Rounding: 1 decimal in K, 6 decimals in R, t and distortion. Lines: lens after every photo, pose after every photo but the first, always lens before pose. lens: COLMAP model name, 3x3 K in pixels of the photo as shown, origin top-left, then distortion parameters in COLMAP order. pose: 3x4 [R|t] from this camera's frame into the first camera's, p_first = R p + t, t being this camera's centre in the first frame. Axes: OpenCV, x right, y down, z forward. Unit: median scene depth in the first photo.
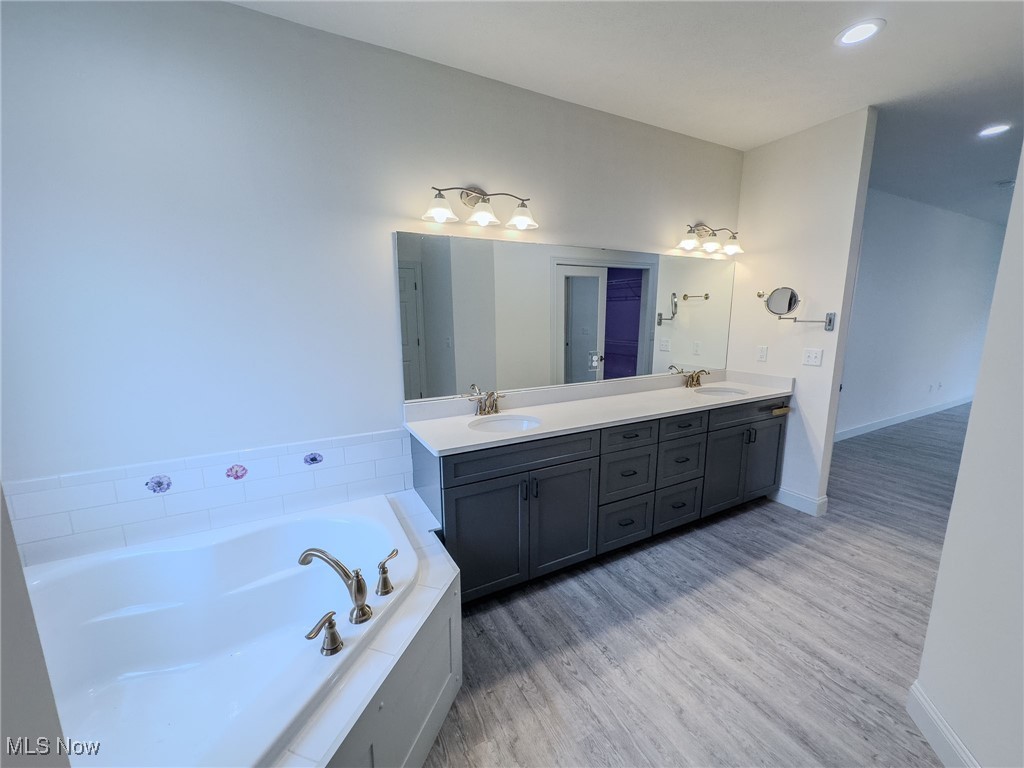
lens RADIAL K [[406.2, 0, 510.6], [0, 406.2, 385.2], [0, 0, 1]] dist [-0.002616, 0.000904]
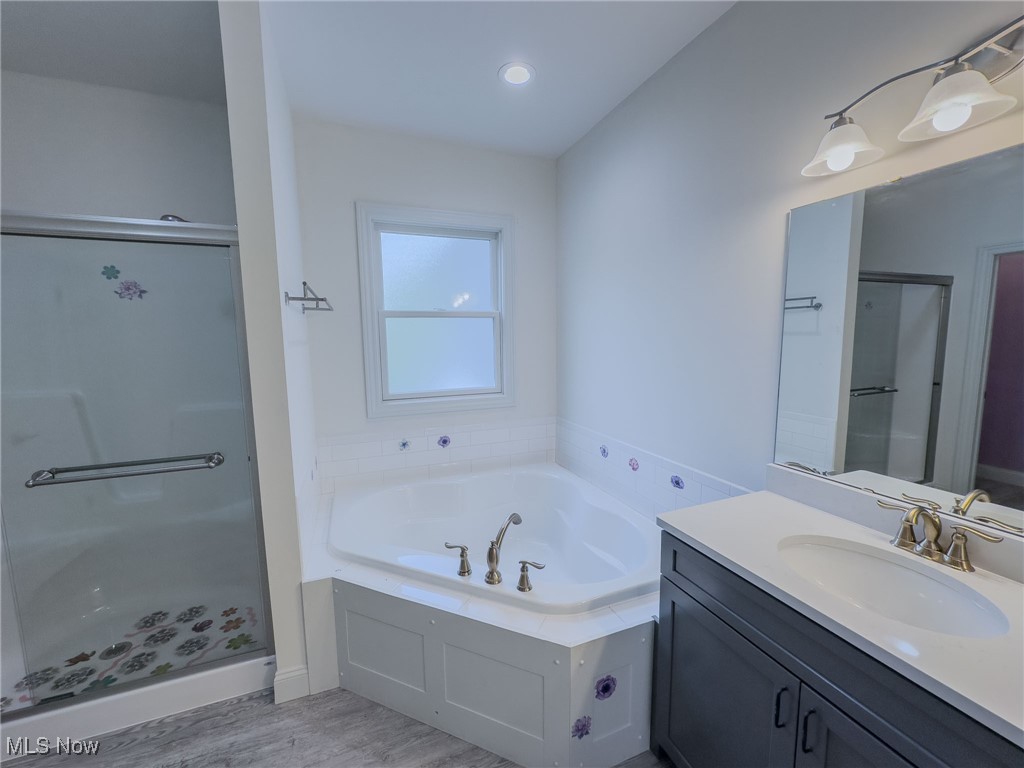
lens RADIAL K [[407.3, 0, 511.9], [0, 407.3, 384.8], [0, 0, 1]] dist [-0.001963, 0.000741]
pose [[-0.110838, 0.127786, -0.985589, 0.580949], [-0.153977, 0.977517, 0.144056, -0.148803], [0.981838, 0.167725, -0.088670, 0.807370]]
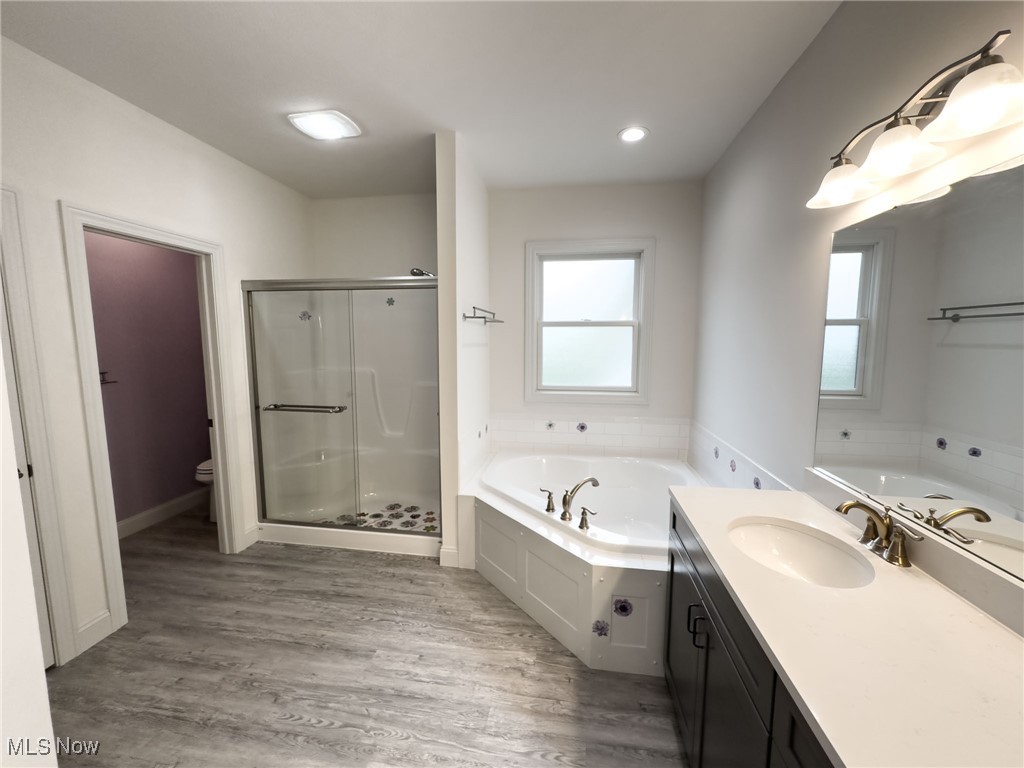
lens RADIAL K [[407.3, 0, 511.9], [0, 407.3, 384.8], [0, 0, 1]] dist [-0.001963, 0.000741]
pose [[-0.595175, 0.095095, -0.797950, 0.821773], [-0.133835, 0.967376, 0.215111, -0.238989], [0.792373, 0.234822, -0.563030, 1.252831]]
